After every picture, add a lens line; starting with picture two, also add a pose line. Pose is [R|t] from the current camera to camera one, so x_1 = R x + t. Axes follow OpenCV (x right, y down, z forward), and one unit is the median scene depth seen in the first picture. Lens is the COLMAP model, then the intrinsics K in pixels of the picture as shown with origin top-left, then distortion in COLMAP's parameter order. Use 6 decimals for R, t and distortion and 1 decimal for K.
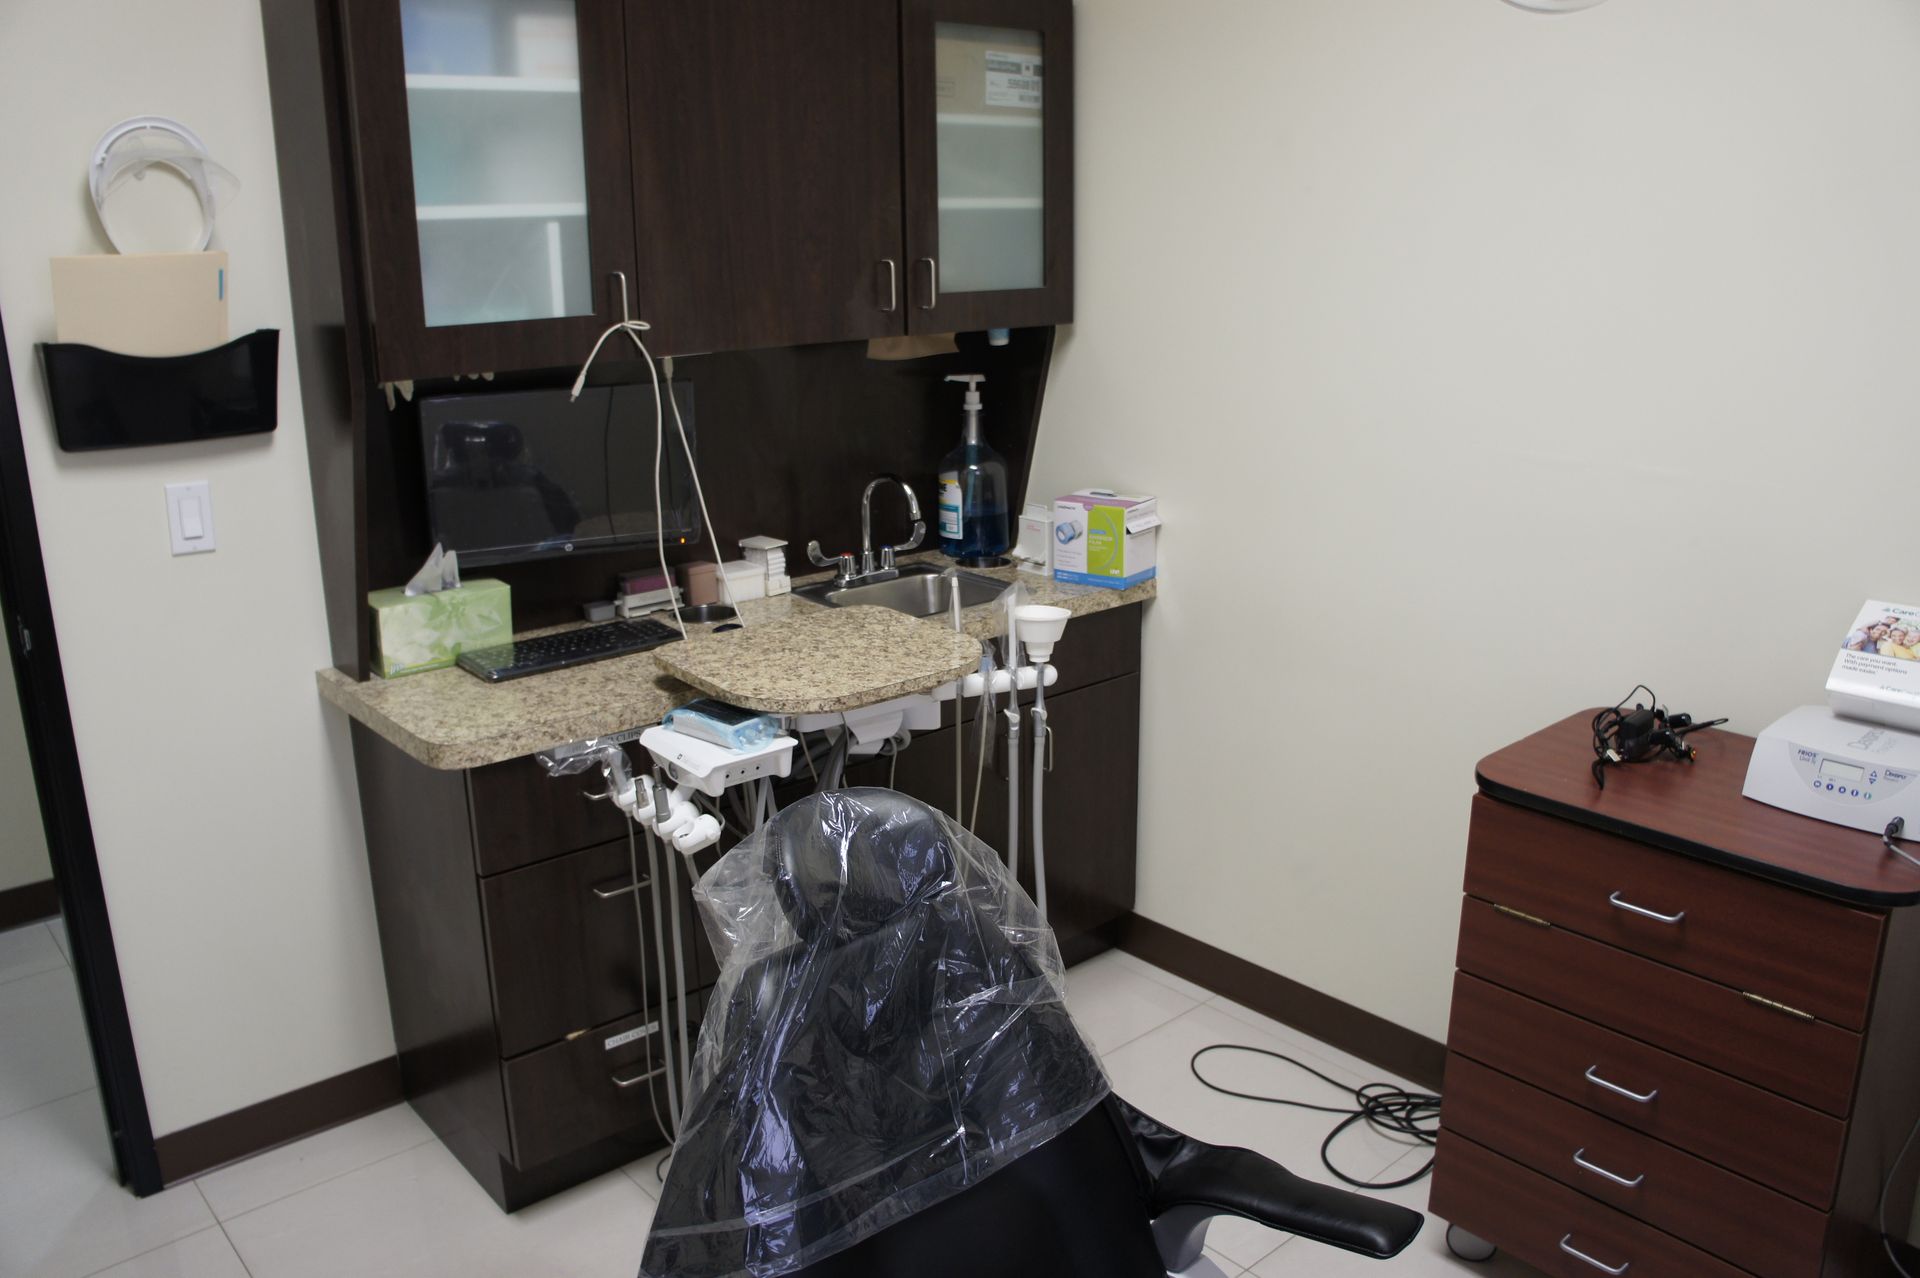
lens RADIAL K [[1515.4, 0, 956.6], [0, 1515.4, 631.4], [0, 0, 1]] dist [-0.180222, 0.141420]
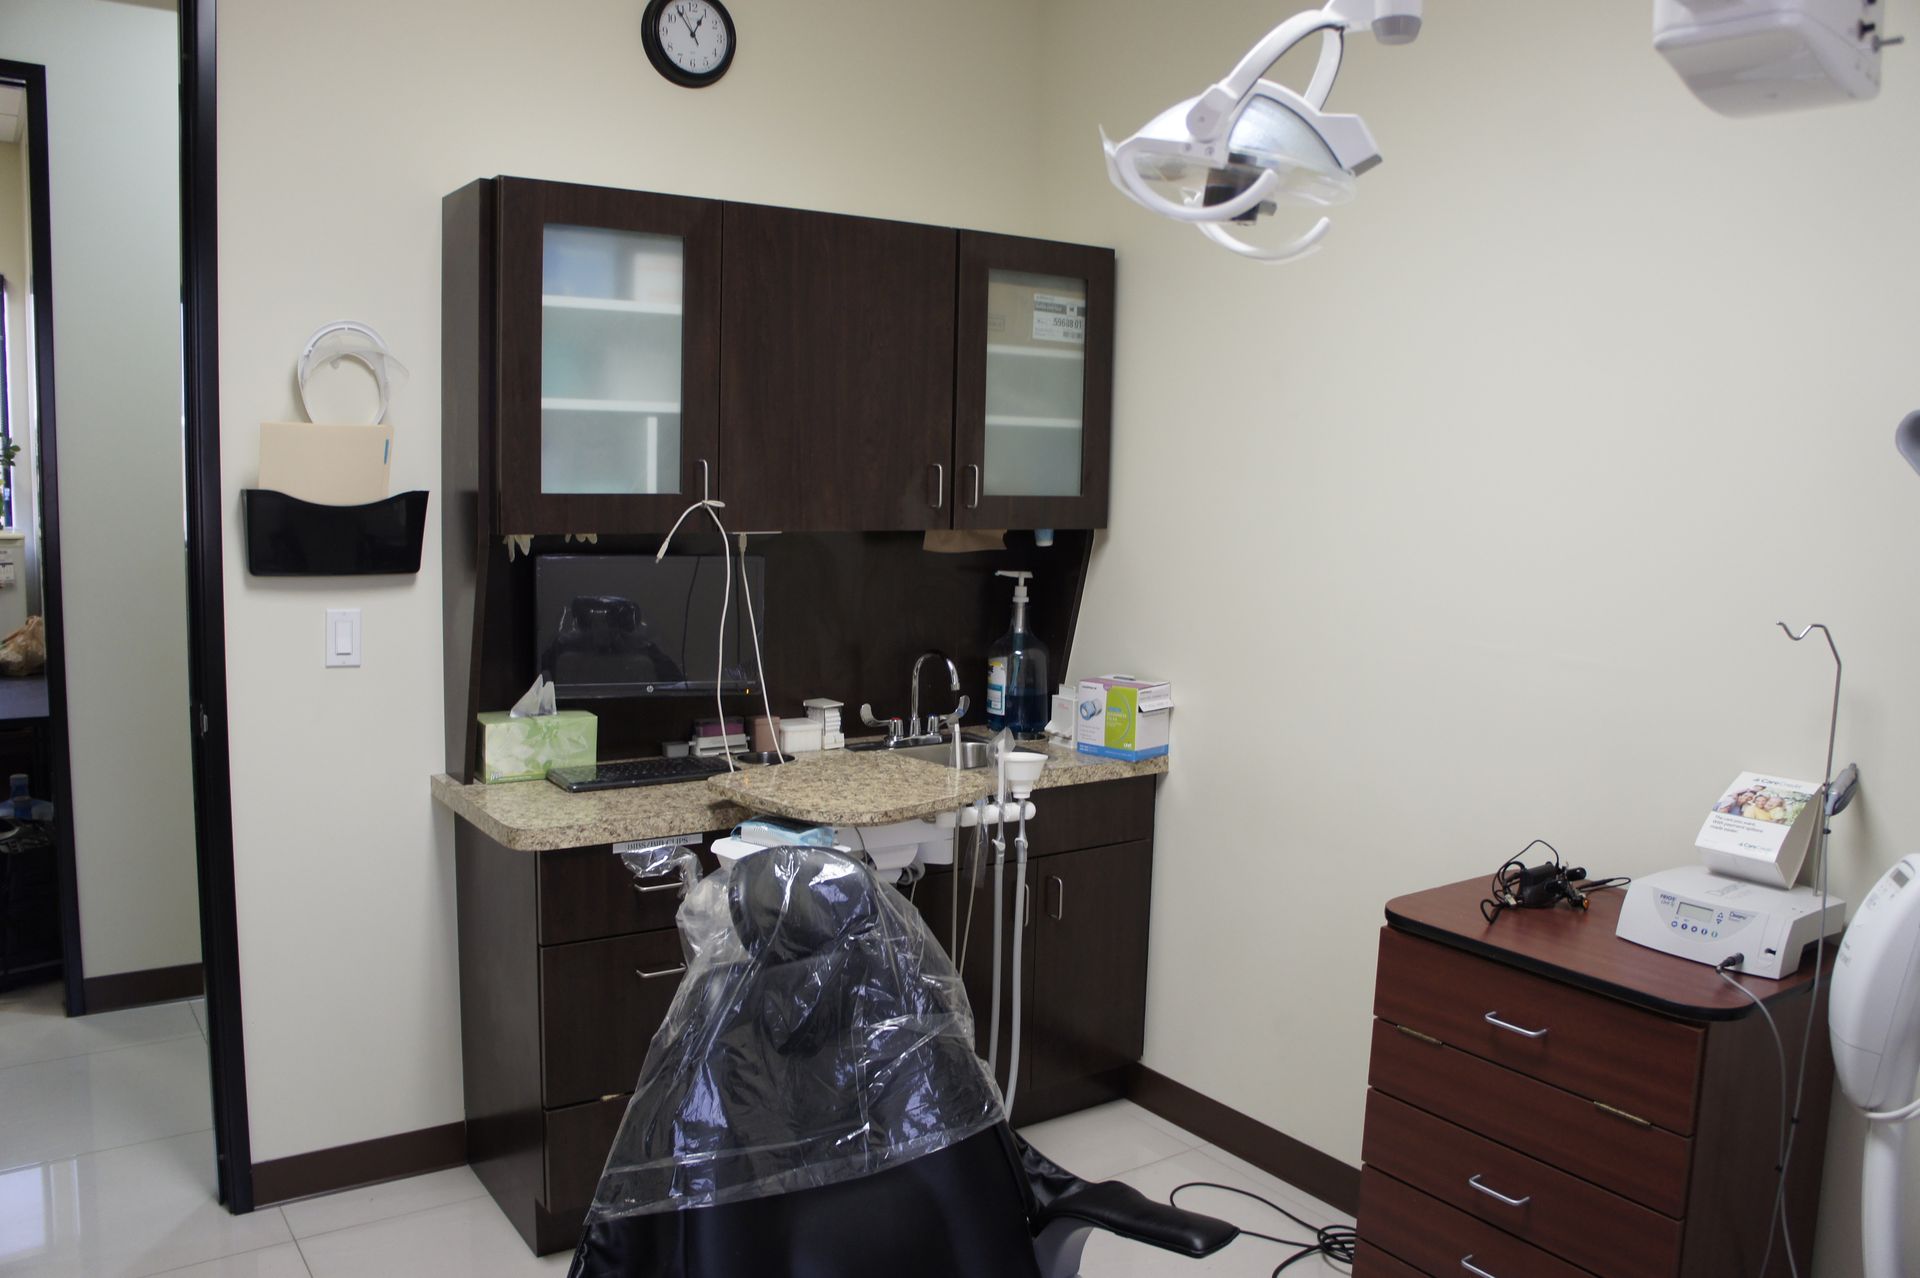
lens RADIAL K [[1517.0, 0, 950.2], [0, 1517.0, 624.5], [0, 0, 1]] dist [-0.182215, 0.140916]
pose [[0.992482, 0.048072, -0.112559, 0.114084], [-0.065537, 0.985420, -0.157012, 0.068520], [0.103370, 0.163209, 0.981161, -0.161194]]
